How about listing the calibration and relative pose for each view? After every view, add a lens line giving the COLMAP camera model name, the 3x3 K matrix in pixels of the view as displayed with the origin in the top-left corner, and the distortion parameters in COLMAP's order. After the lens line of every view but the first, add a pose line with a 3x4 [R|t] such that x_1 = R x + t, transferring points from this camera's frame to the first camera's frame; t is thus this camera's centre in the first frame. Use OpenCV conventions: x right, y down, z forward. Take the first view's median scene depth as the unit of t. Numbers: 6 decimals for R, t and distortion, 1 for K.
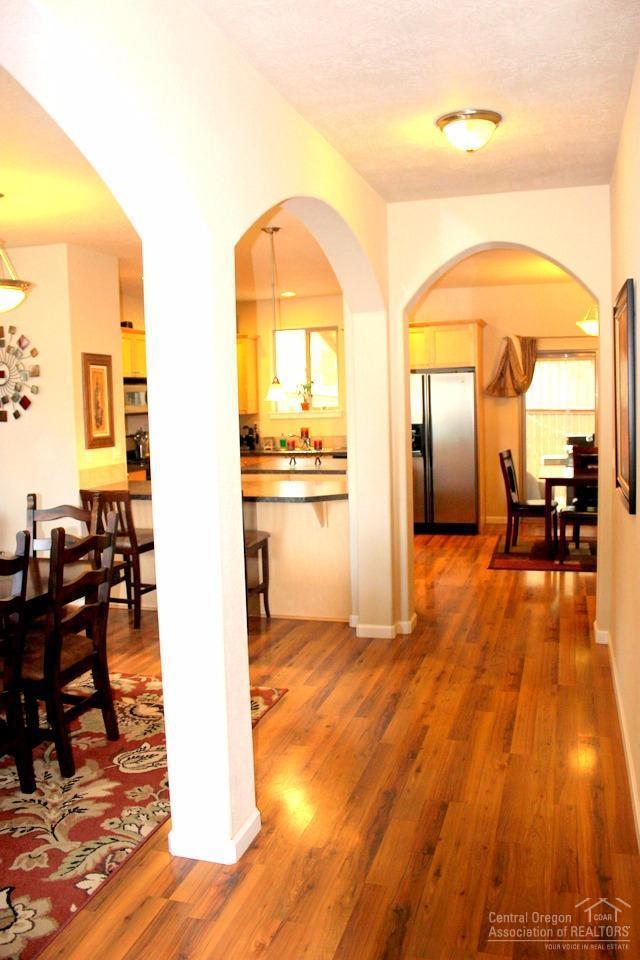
lens RADIAL K [[805.9, 0, 320.0], [0, 805.9, 480.0], [0, 0, 1]] dist [-0.159912, 0.147721]
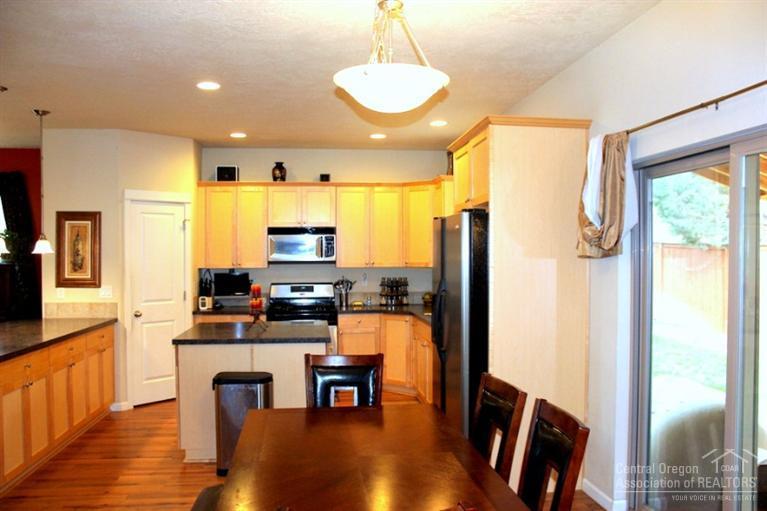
lens RADIAL K [[643.8, 0, 383.5], [0, 643.8, 255.5], [0, 0, 1]] dist [-0.159912, 0.147721]
pose [[0.405824, 0.030592, -0.913439, 0.793320], [-0.101259, 0.994792, -0.011671, -0.125861], [0.908325, 0.097231, 0.406808, 1.028385]]
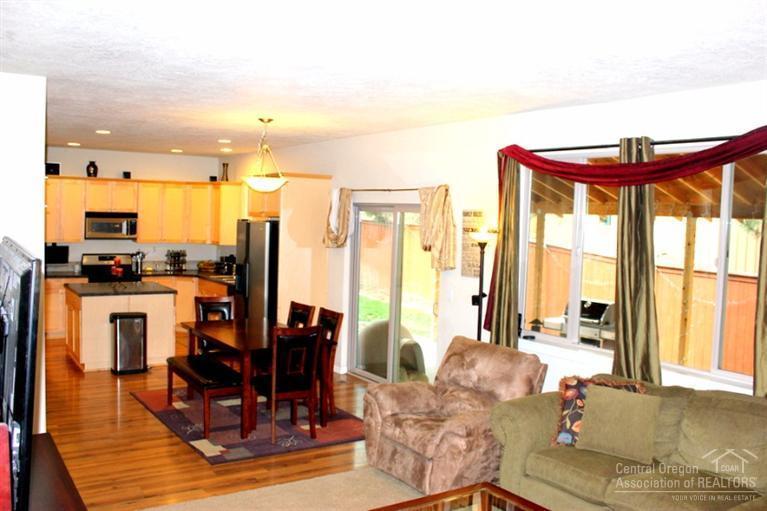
lens RADIAL K [[710.5, 0, 383.8], [0, 710.5, 266.6], [0, 0, 1]] dist [-0.098009, 0.011340]
pose [[0.767446, 0.098520, -0.633498, 1.258138], [-0.119372, 0.992801, 0.009785, -0.140252], [0.629902, 0.068112, 0.773682, 0.475272]]
